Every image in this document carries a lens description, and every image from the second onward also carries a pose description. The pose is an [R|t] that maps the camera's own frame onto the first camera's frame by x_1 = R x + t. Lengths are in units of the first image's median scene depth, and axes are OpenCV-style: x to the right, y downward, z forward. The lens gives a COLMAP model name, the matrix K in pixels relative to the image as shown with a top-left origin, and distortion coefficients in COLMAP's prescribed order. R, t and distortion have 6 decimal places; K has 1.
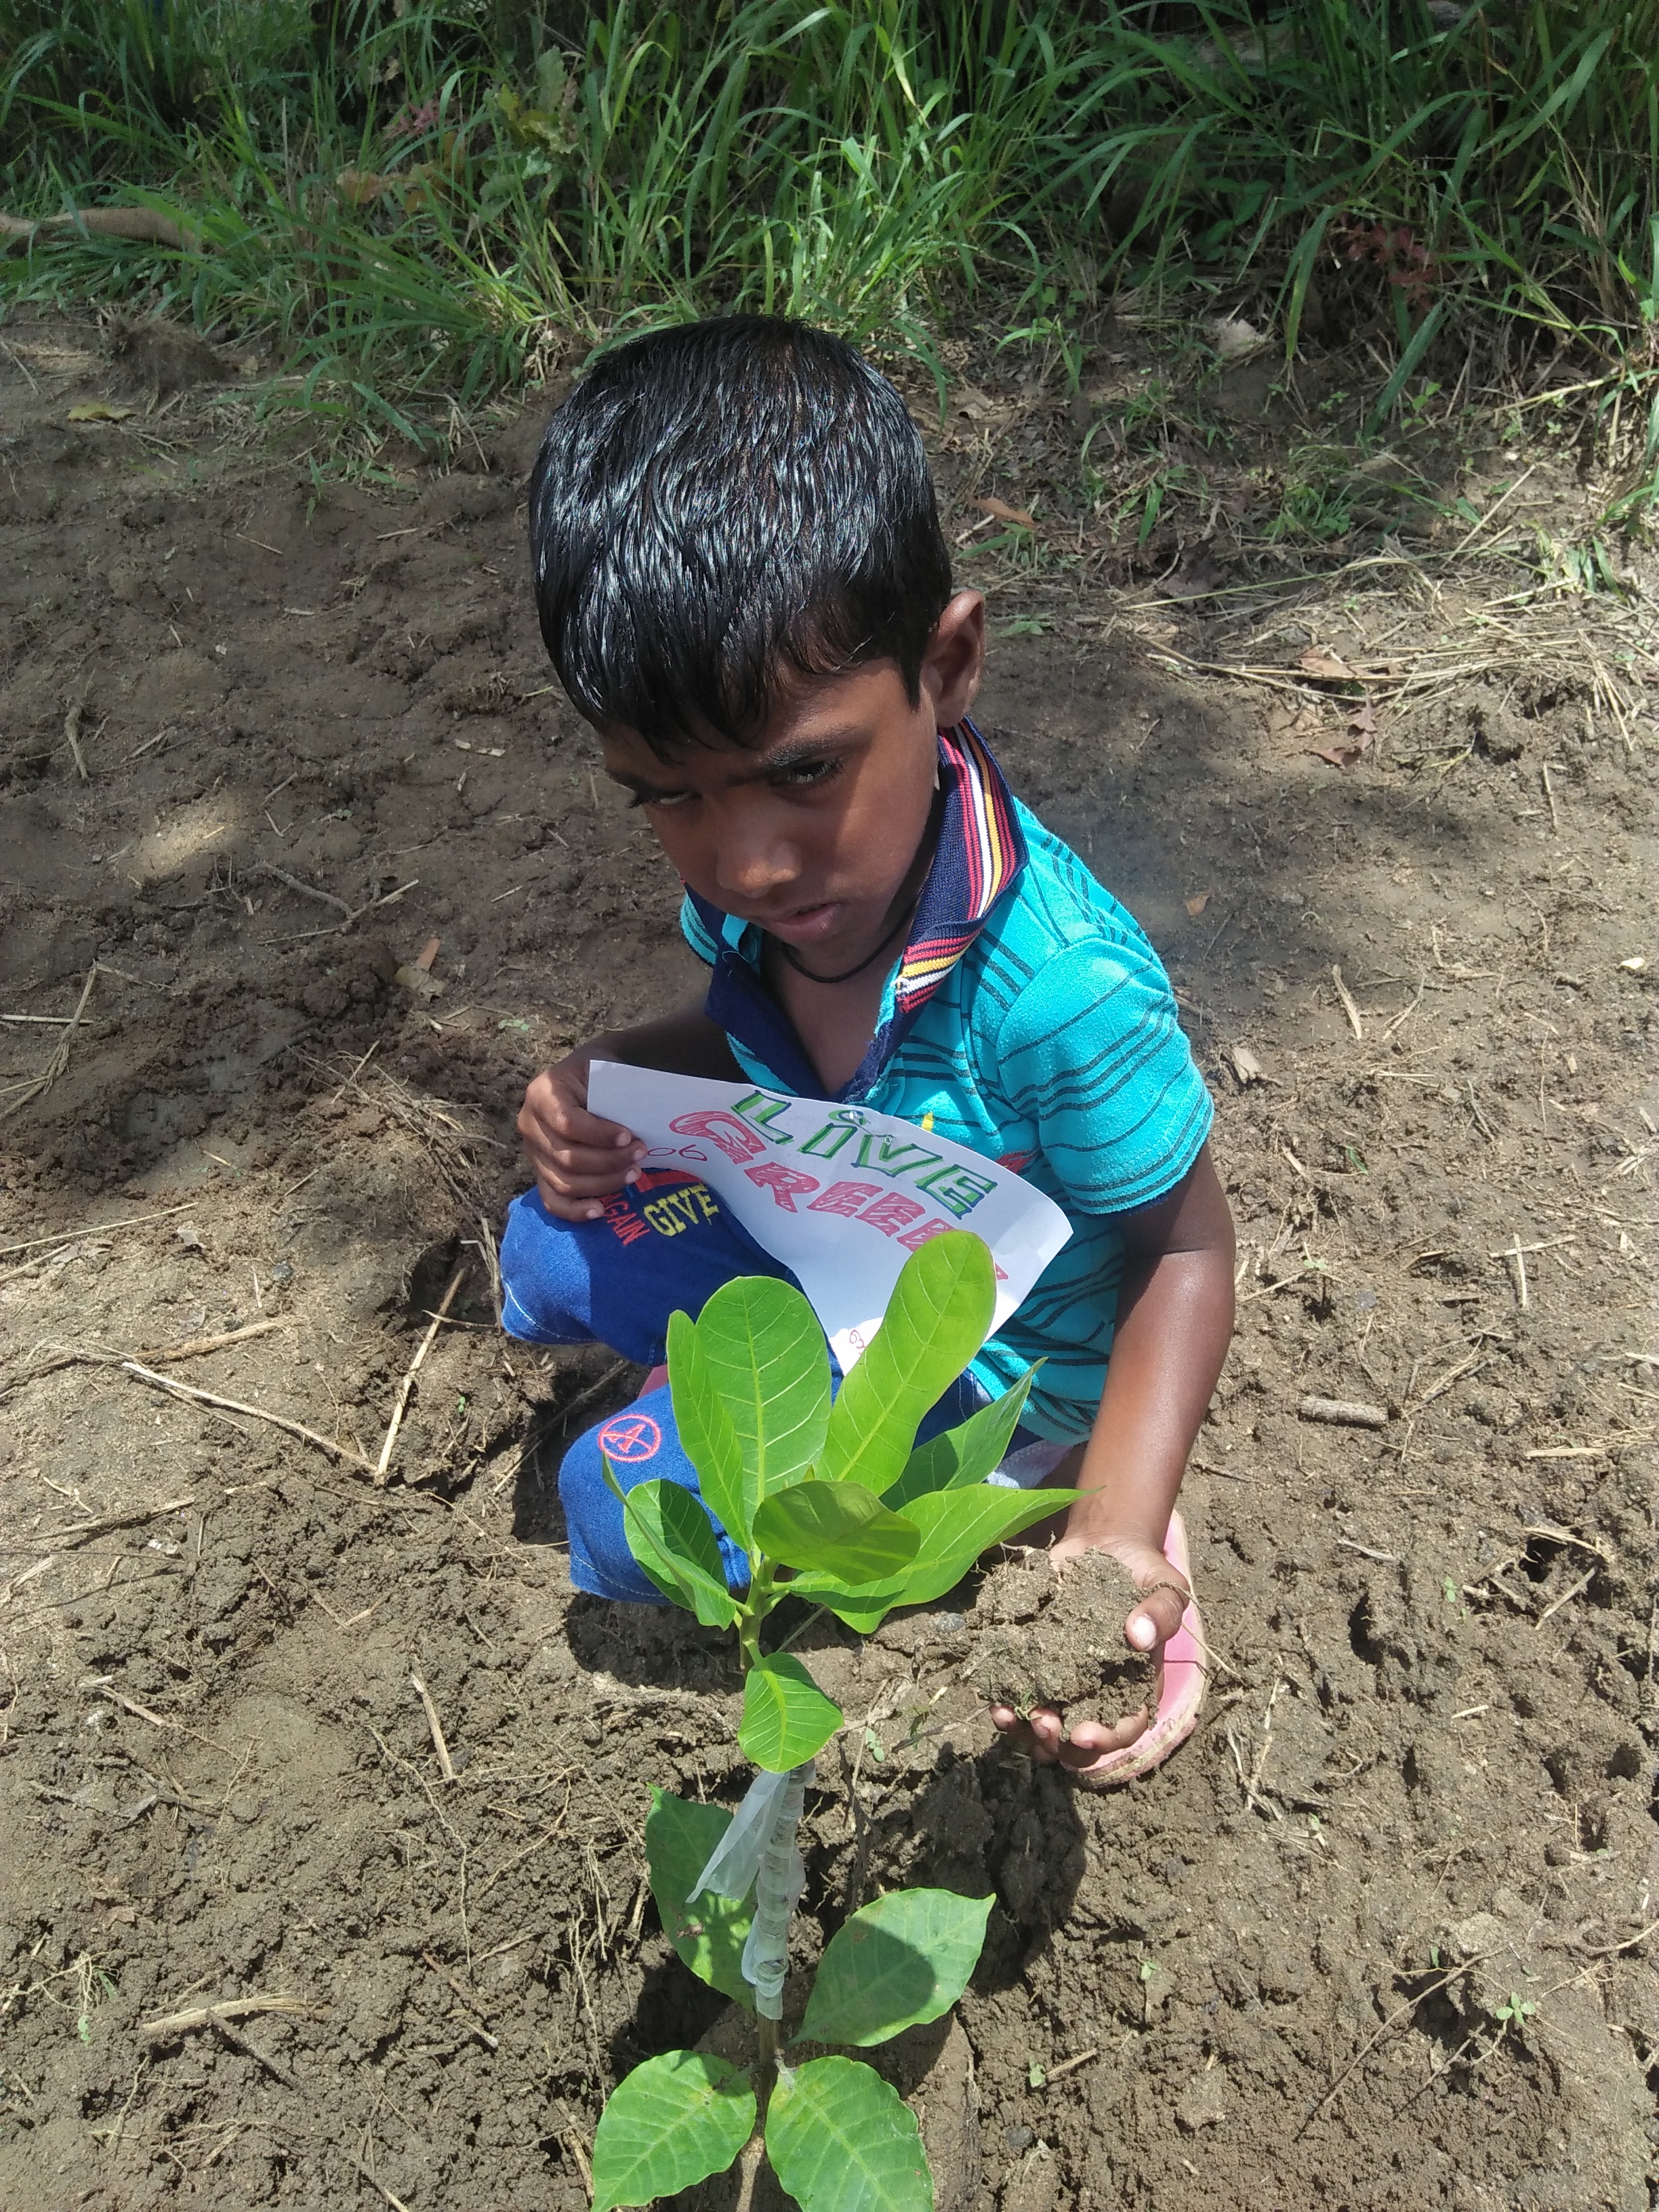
lens RADIAL K [[1805.6, 0, 829.5], [0, 1805.6, 1106.0], [0, 0, 1]] dist [0.072745, -0.129264]
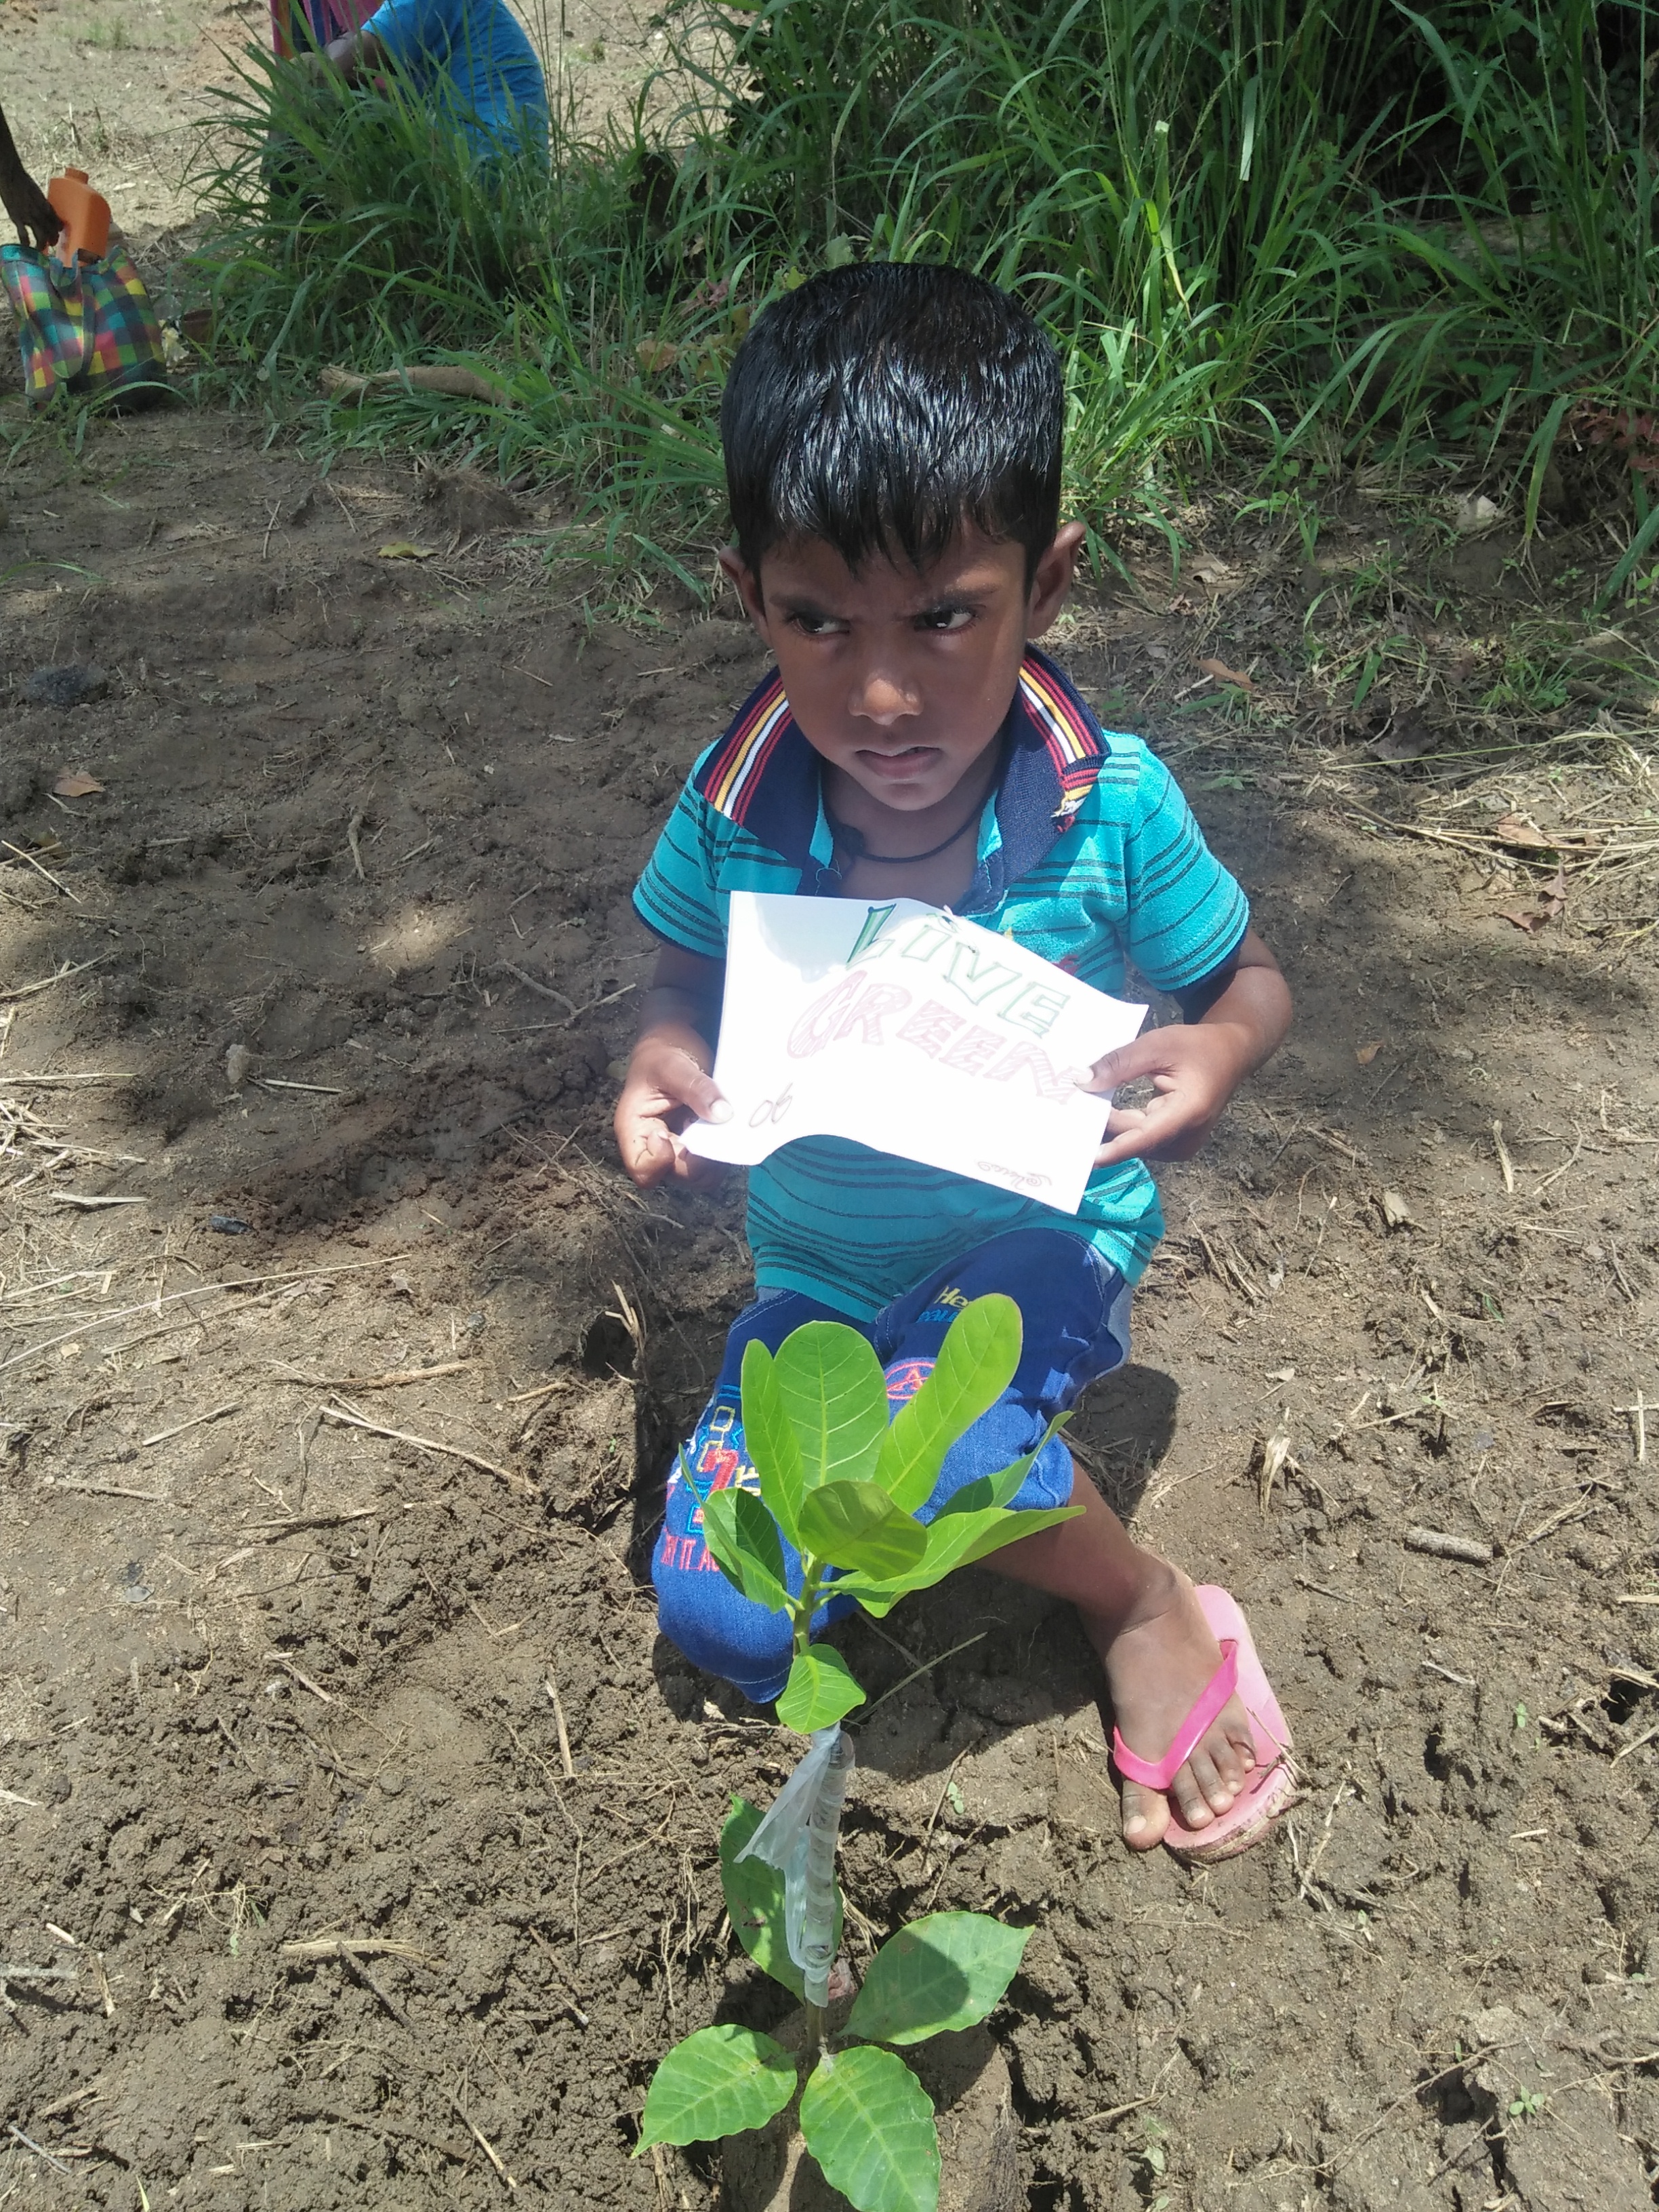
lens RADIAL K [[1805.6, 0, 829.5], [0, 1805.6, 1106.0], [0, 0, 1]] dist [0.072745, -0.129264]
pose [[0.989105, 0.070599, -0.129182, 0.050561], [-0.079455, 0.994735, -0.064729, 0.014804], [0.123932, 0.074288, 0.989506, -0.091388]]
